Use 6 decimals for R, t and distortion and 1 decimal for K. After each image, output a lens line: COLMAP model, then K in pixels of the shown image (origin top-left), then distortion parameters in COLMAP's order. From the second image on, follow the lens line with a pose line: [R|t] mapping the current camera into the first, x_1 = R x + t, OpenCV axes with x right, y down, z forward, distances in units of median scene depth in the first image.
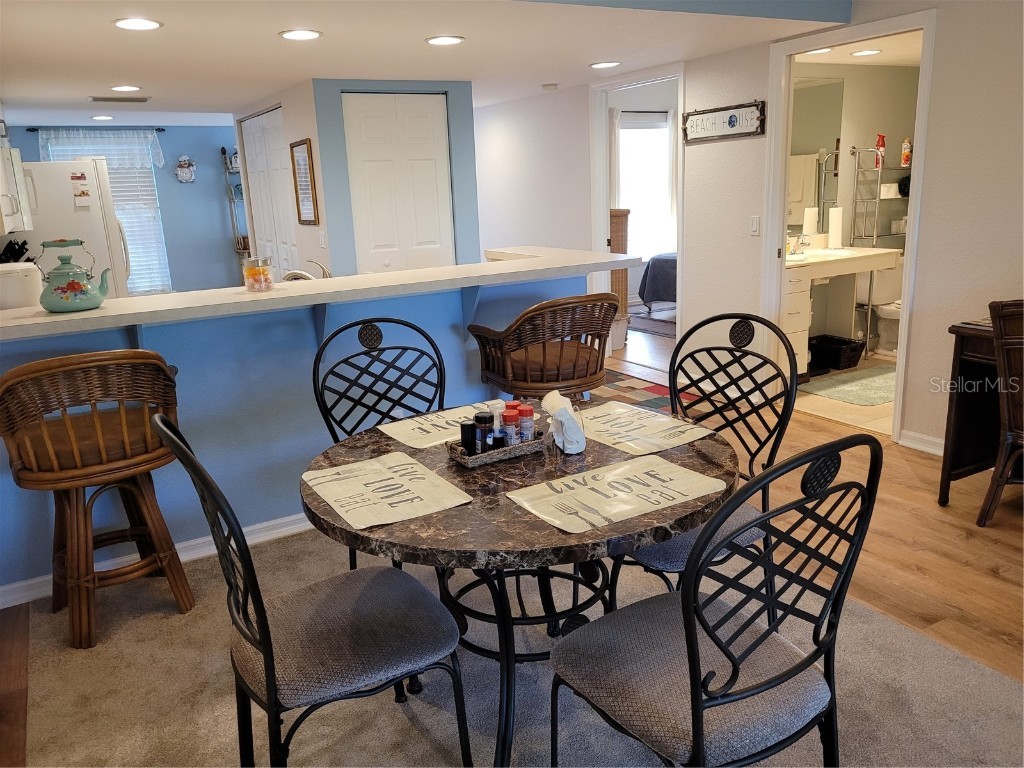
lens RADIAL K [[771.5, 0, 506.3], [0, 771.5, 383.0], [0, 0, 1]] dist [0.063580, -0.054079]
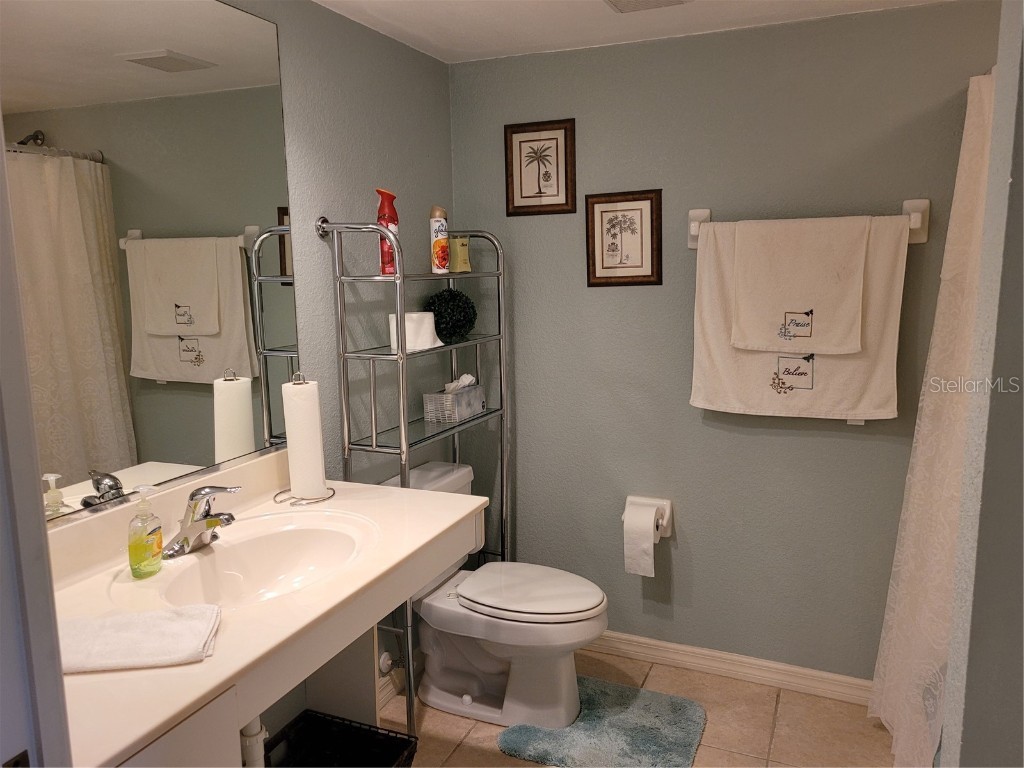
lens RADIAL K [[771.5, 0, 508.0], [0, 771.5, 384.3], [0, 0, 1]] dist [0.063580, -0.054079]
pose [[0.785362, -0.062877, 0.615836, 0.275909], [0.130564, 0.989274, -0.065500, -0.184526], [-0.605112, 0.131847, 0.785147, 0.656700]]
